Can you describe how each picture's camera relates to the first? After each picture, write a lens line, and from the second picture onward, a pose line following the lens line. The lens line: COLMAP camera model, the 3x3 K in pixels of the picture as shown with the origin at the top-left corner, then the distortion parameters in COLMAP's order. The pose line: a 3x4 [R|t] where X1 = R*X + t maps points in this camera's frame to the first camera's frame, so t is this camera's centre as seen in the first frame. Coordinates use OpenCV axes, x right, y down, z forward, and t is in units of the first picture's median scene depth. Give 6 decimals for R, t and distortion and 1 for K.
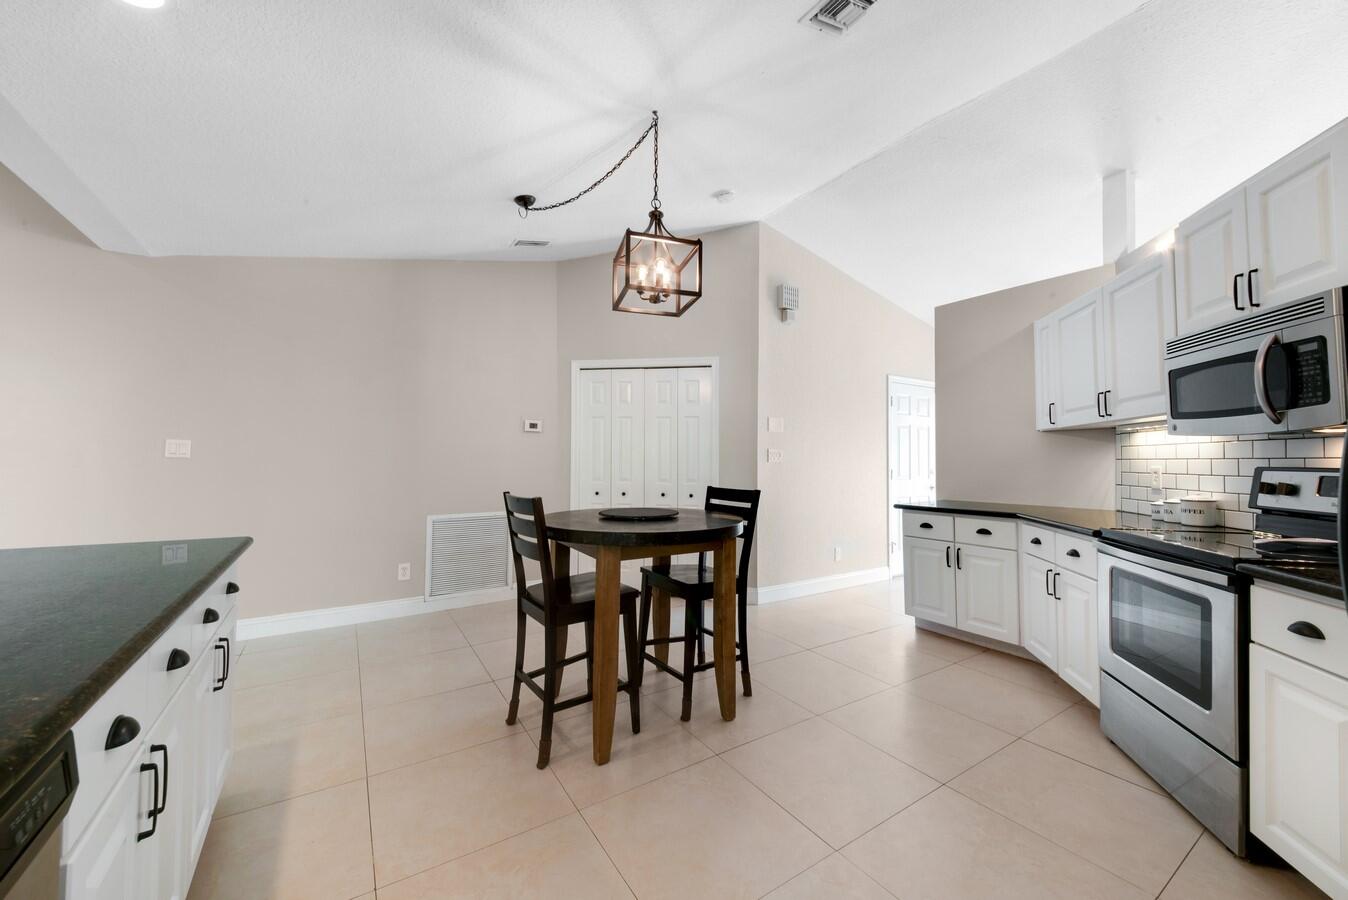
lens RADIAL K [[505.1, 0, 679.4], [0, 505.1, 451.1], [0, 0, 1]] dist [-0.003206, 0.000010]
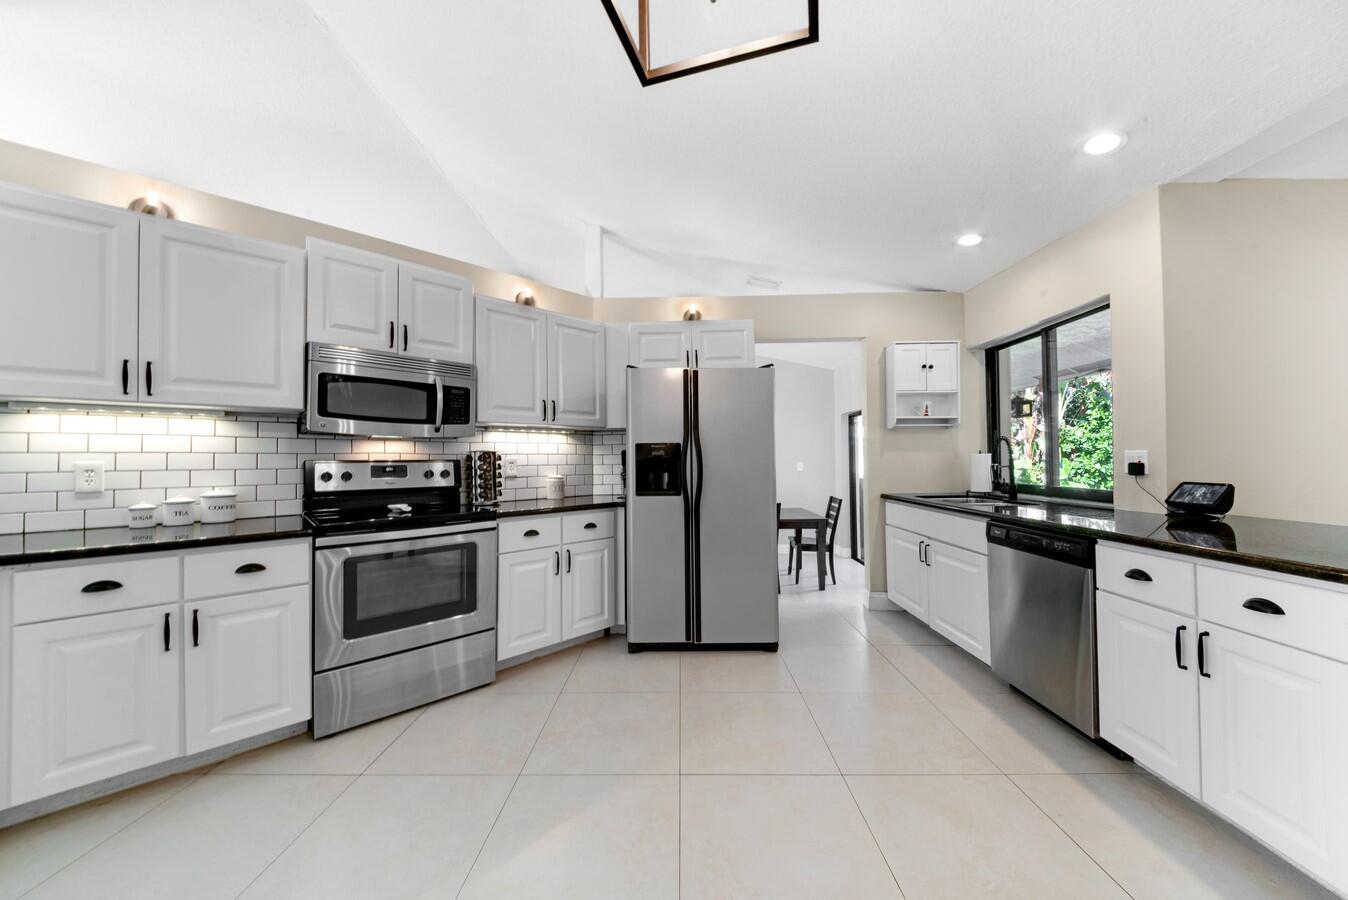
lens RADIAL K [[466.3, 0, 678.6], [0, 466.3, 453.1], [0, 0, 1]] dist [0.006673, -0.005128]
pose [[-0.832282, 0.009922, 0.554263, -0.186534], [-0.005701, 0.999634, -0.026454, 0.030030], [-0.554323, -0.025177, -0.831921, 1.120554]]
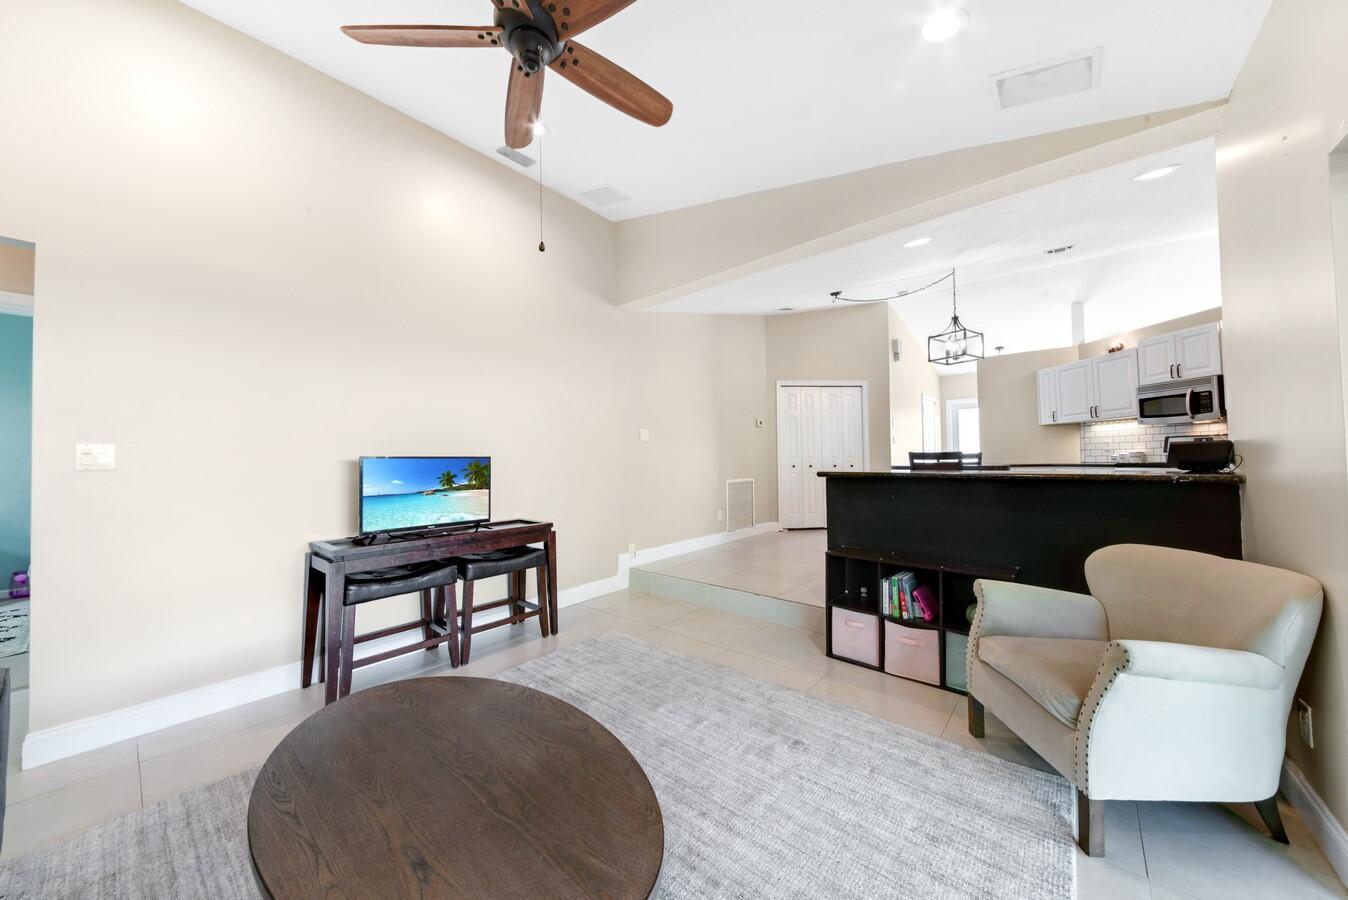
lens RADIAL K [[466.3, 0, 681.9], [0, 466.3, 451.2], [0, 0, 1]] dist [0.006673, -0.005128]
pose [[0.959757, -0.011797, 0.280583, -1.491278], [0.013020, 0.999912, -0.002494, 0.062190], [-0.280528, 0.006047, 0.959827, -0.473154]]
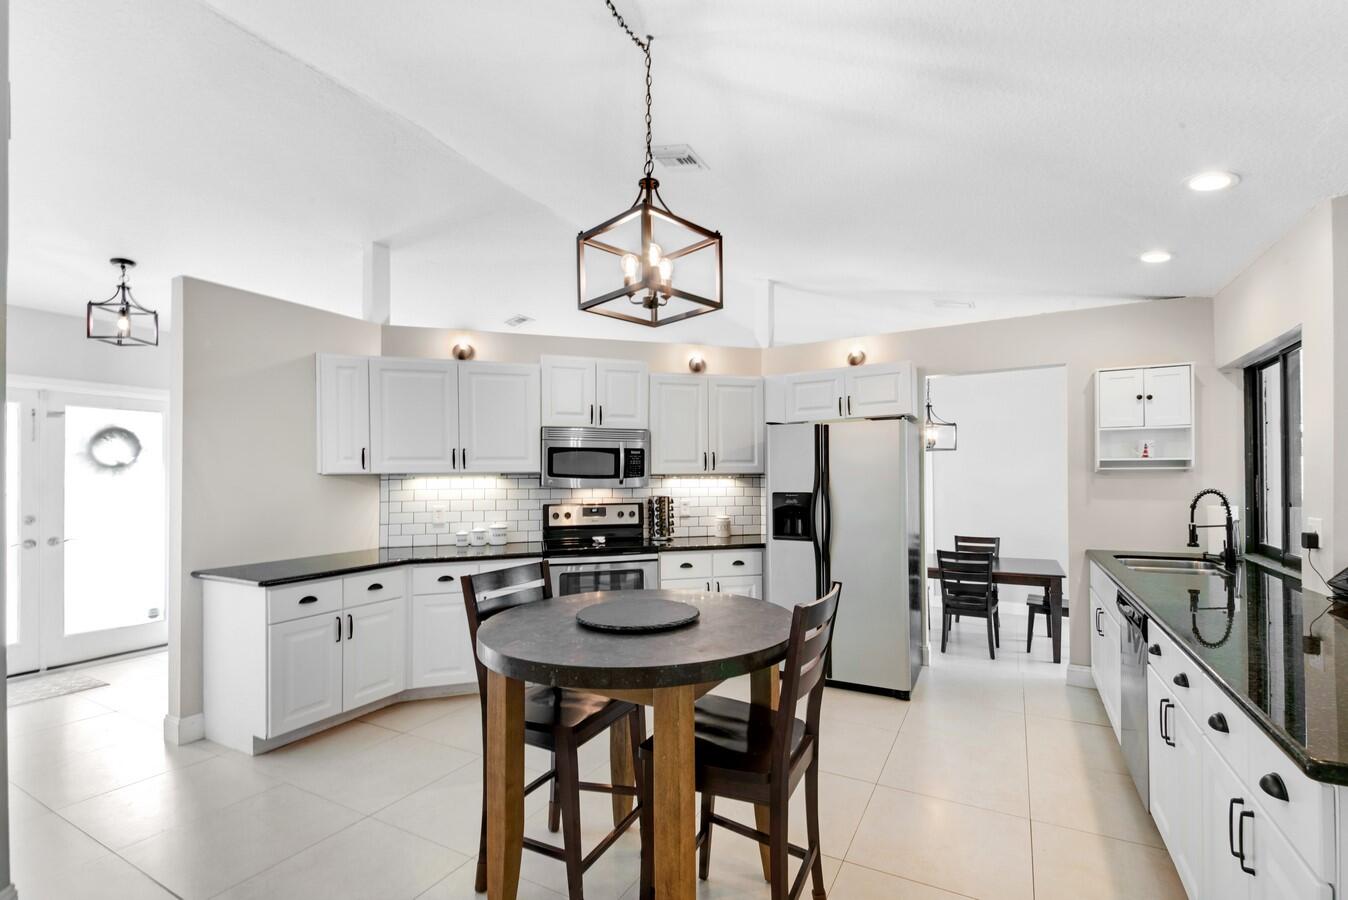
lens RADIAL K [[593.7, 0, 696.8], [0, 593.7, 475.3], [0, 0, 1]] dist [0.018535, -0.010115]
pose [[-0.486089, 0.000852, 0.873909, -0.731799], [-0.012999, 0.999882, -0.008205, -0.046415], [-0.873813, -0.015349, -0.486020, 1.199607]]
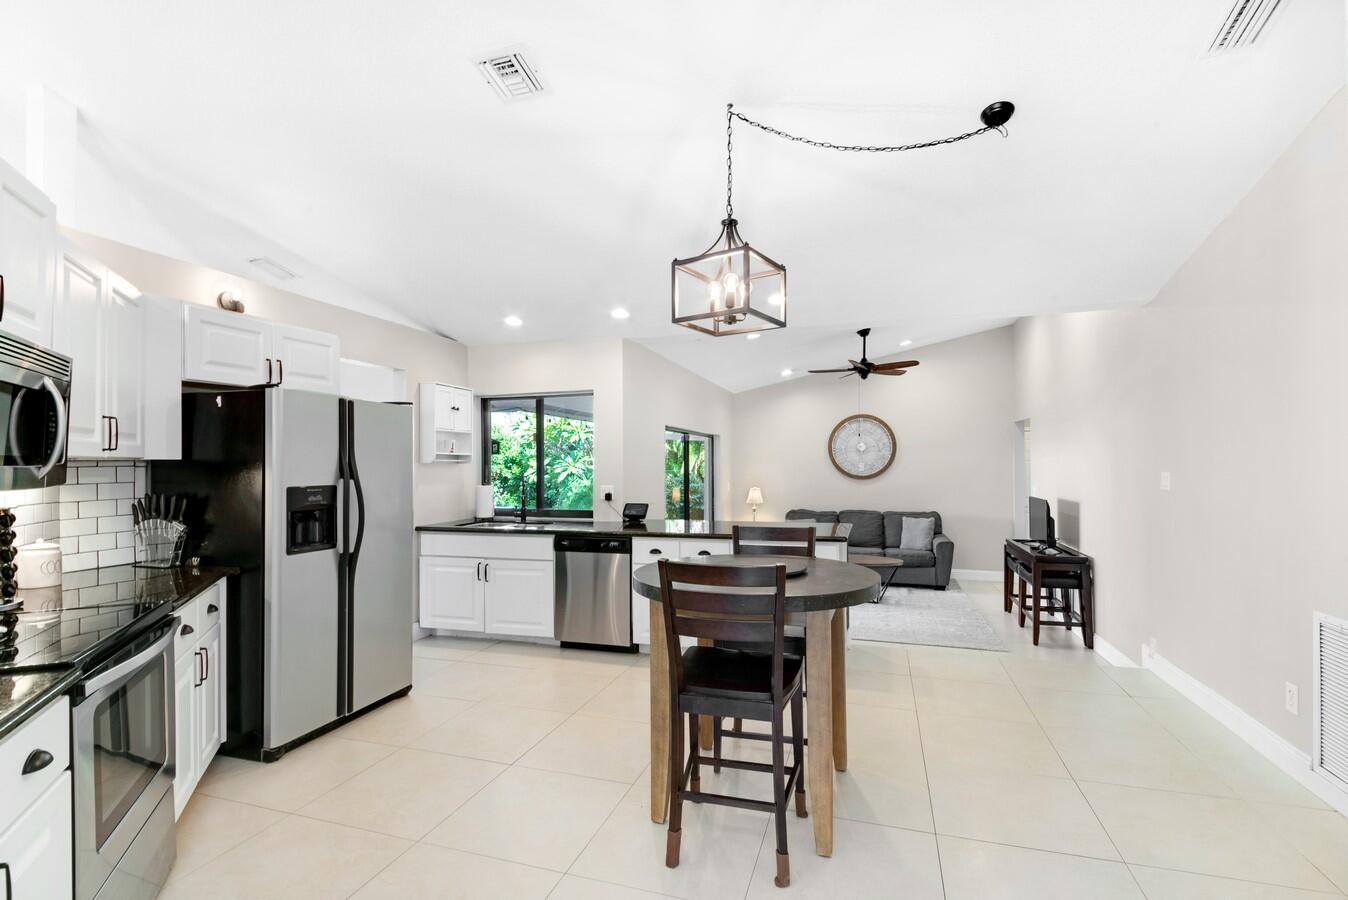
lens RADIAL K [[606.4, 0, 684.4], [0, 606.4, 463.7], [0, 0, 1]] dist [0.019774, -0.004658]
pose [[-0.771297, -0.003123, -0.636468, 0.601794], [0.013663, 0.999676, -0.021463, -0.026737], [0.636329, -0.025251, -0.771004, 1.558779]]
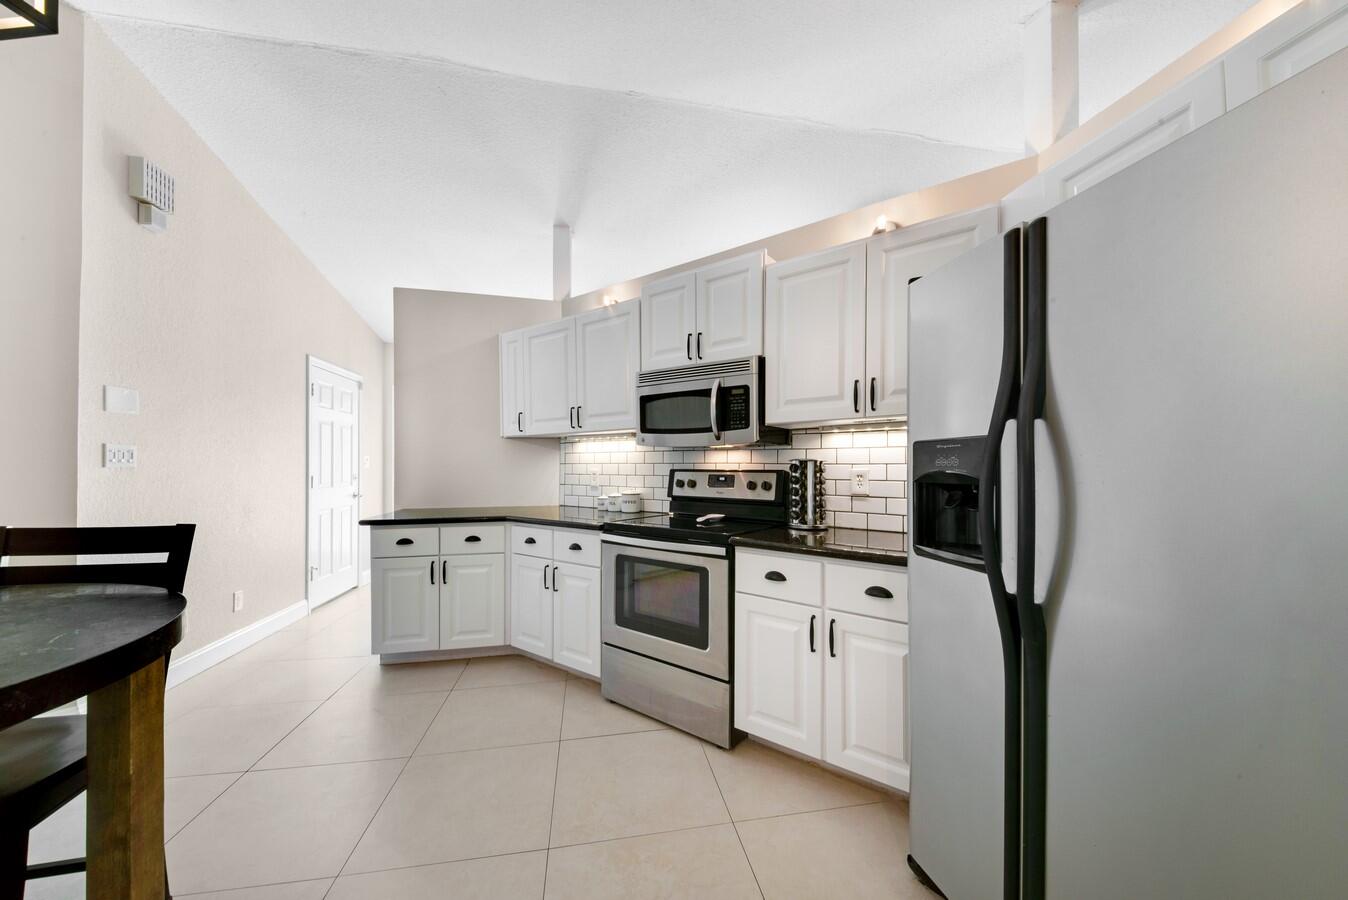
lens RADIAL K [[466.3, 0, 677.2], [0, 466.3, 462.2], [0, 0, 1]] dist [0.006673, -0.005128]
pose [[0.377910, 0.005550, 0.925826, -0.082503], [-0.018332, 0.999831, 0.001490, 0.007006], [-0.925661, -0.017535, 0.377948, 0.362359]]
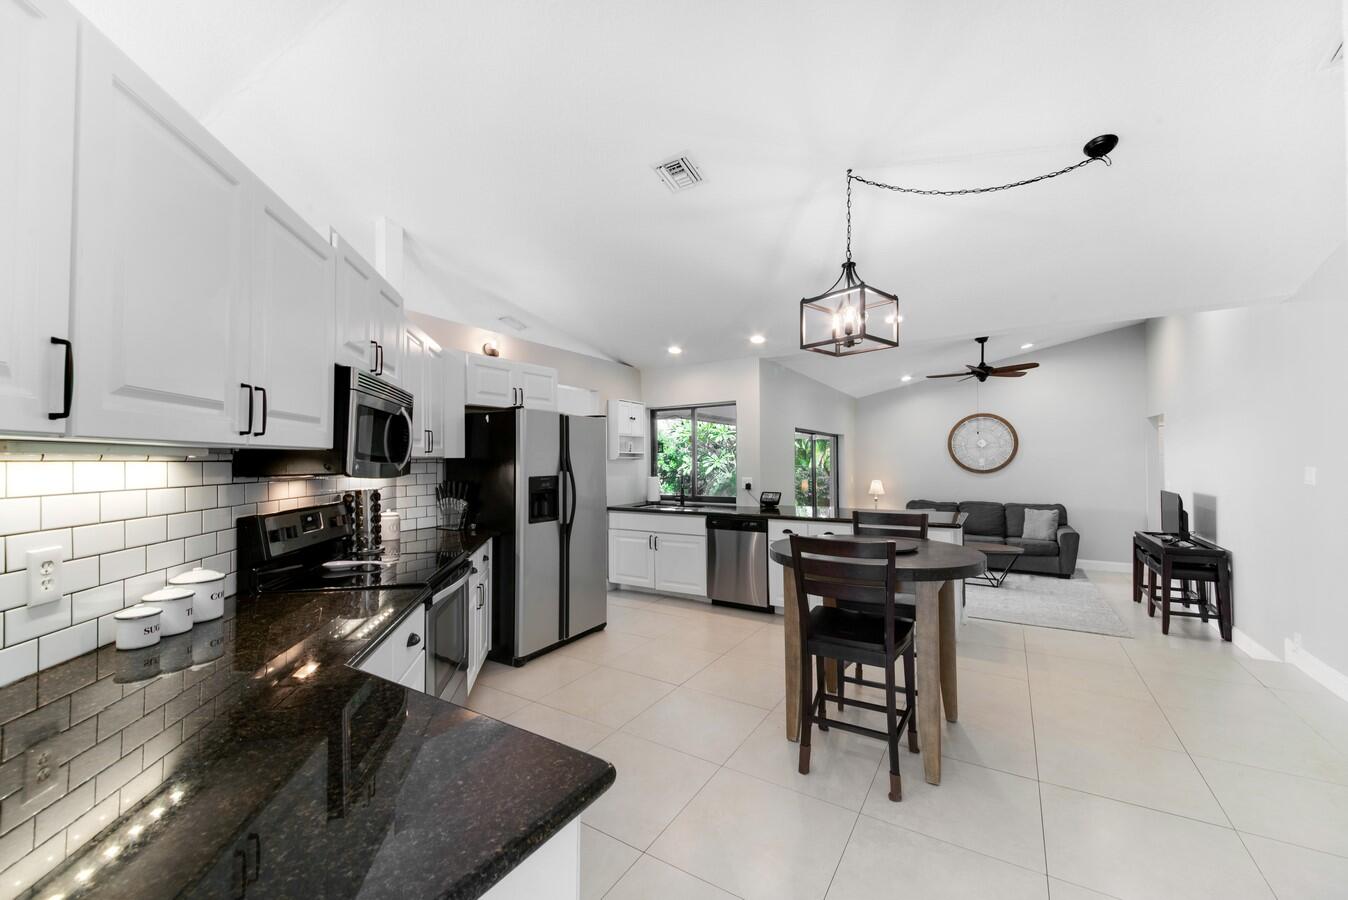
lens RADIAL K [[525.8, 0, 681.0], [0, 525.8, 457.6], [0, 0, 1]] dist [0.018072, -0.002105]
pose [[-0.902778, -0.001360, -0.430104, 0.684844], [0.011401, 0.999568, -0.027091, -0.026664], [0.429955, -0.029361, -0.902373, 1.663676]]
